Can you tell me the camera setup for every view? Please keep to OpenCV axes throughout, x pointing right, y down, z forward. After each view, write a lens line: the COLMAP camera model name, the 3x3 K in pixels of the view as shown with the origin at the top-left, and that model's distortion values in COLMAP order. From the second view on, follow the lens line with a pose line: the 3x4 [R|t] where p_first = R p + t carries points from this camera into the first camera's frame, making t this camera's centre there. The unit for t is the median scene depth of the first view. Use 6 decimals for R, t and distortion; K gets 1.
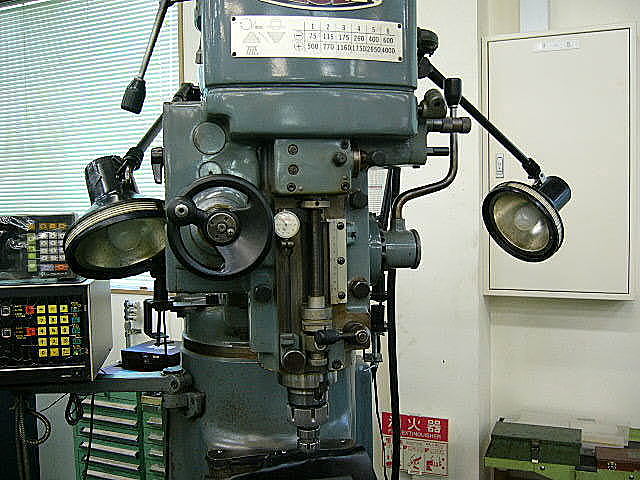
lens RADIAL K [[661.8, 0, 332.6], [0, 661.8, 240.1], [0, 0, 1]] dist [-0.068569, 0.008494]
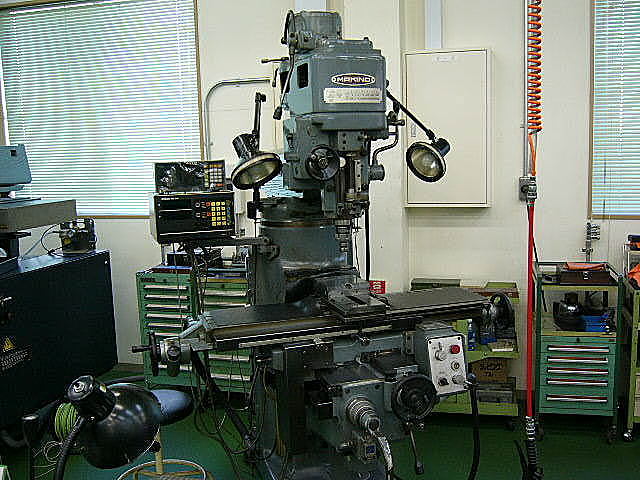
lens RADIAL K [[661.8, 0, 332.6], [0, 661.8, 240.1], [0, 0, 1]] dist [-0.068569, 0.008494]
pose [[0.990889, -0.028475, 0.131639, -0.339363], [0.018040, 0.996648, 0.079797, 0.056481], [-0.133470, -0.076695, 0.988081, -1.241143]]
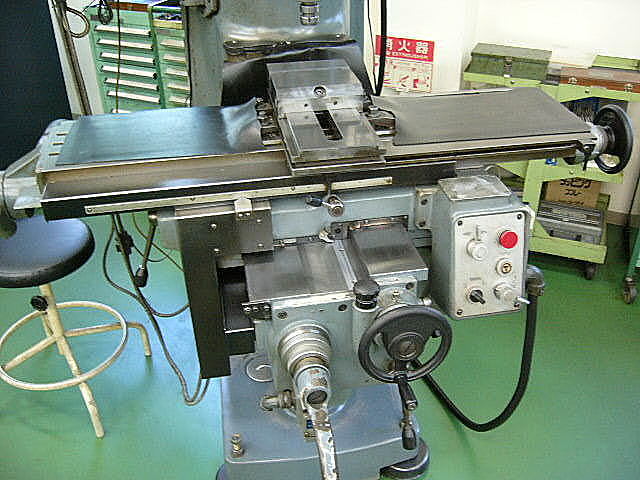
lens RADIAL K [[661.8, 0, 332.6], [0, 661.8, 240.1], [0, 0, 1]] dist [-0.068569, 0.008494]
pose [[0.999910, 0.012609, 0.004547, 0.006015], [-0.013229, 0.873777, 0.486148, 0.058216], [0.002157, -0.486164, 0.873865, -0.235724]]
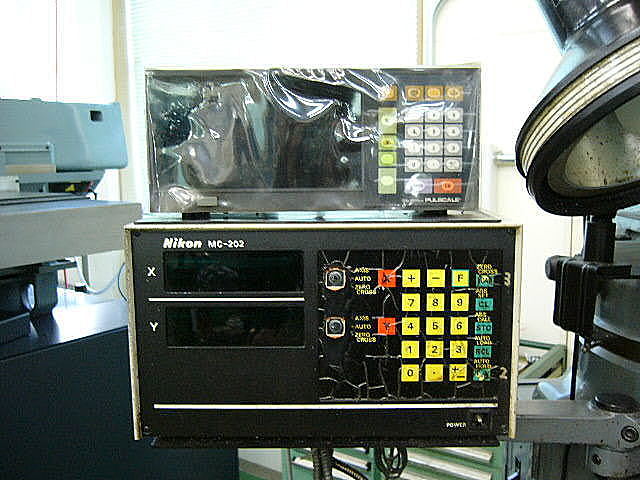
lens RADIAL K [[661.8, 0, 332.6], [0, 661.8, 240.1], [0, 0, 1]] dist [-0.068569, 0.008494]
pose [[0.978120, 0.036522, -0.204812, -0.401802], [-0.019850, 0.996362, 0.082873, 0.043022], [0.207093, -0.076994, 0.975287, 0.541360]]
